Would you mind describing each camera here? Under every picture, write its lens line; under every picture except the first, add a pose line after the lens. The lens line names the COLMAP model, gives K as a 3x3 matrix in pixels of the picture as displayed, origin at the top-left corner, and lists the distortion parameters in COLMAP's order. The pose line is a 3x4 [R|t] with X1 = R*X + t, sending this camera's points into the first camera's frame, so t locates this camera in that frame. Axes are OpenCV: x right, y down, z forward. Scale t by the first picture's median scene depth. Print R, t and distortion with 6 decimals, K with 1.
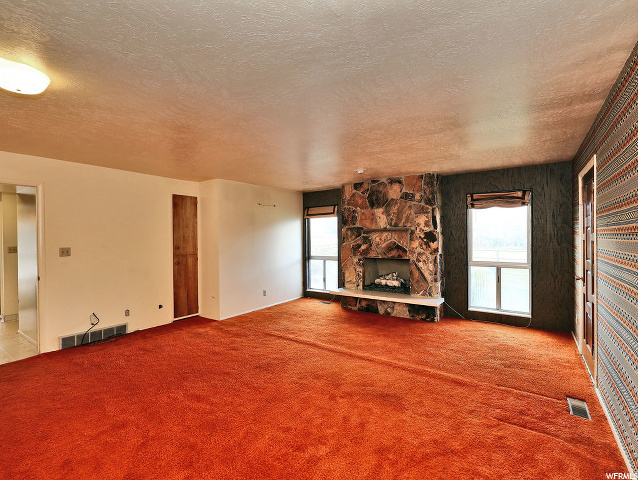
lens RADIAL K [[300.3, 0, 319.6], [0, 300.3, 241.9], [0, 0, 1]] dist [-0.003993, -0.000841]
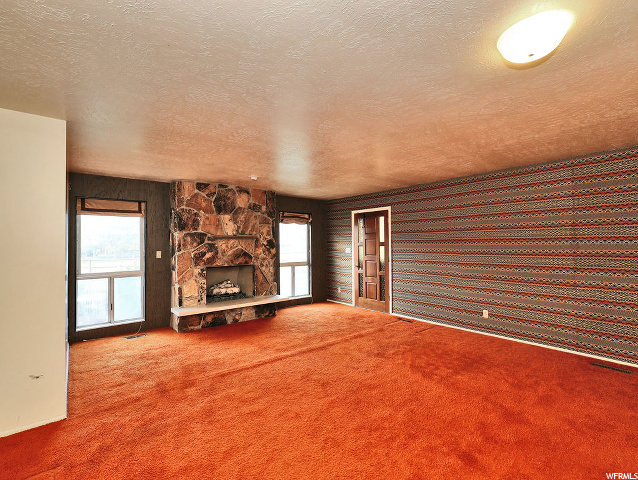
lens RADIAL K [[300.3, 0, 317.9], [0, 300.3, 240.6], [0, 0, 1]] dist [-0.003993, -0.000841]
pose [[0.265627, 0.017208, 0.963922, -0.671620], [0.017536, 0.999589, -0.022677, -0.000626], [-0.963917, 0.022926, 0.265216, 0.469936]]
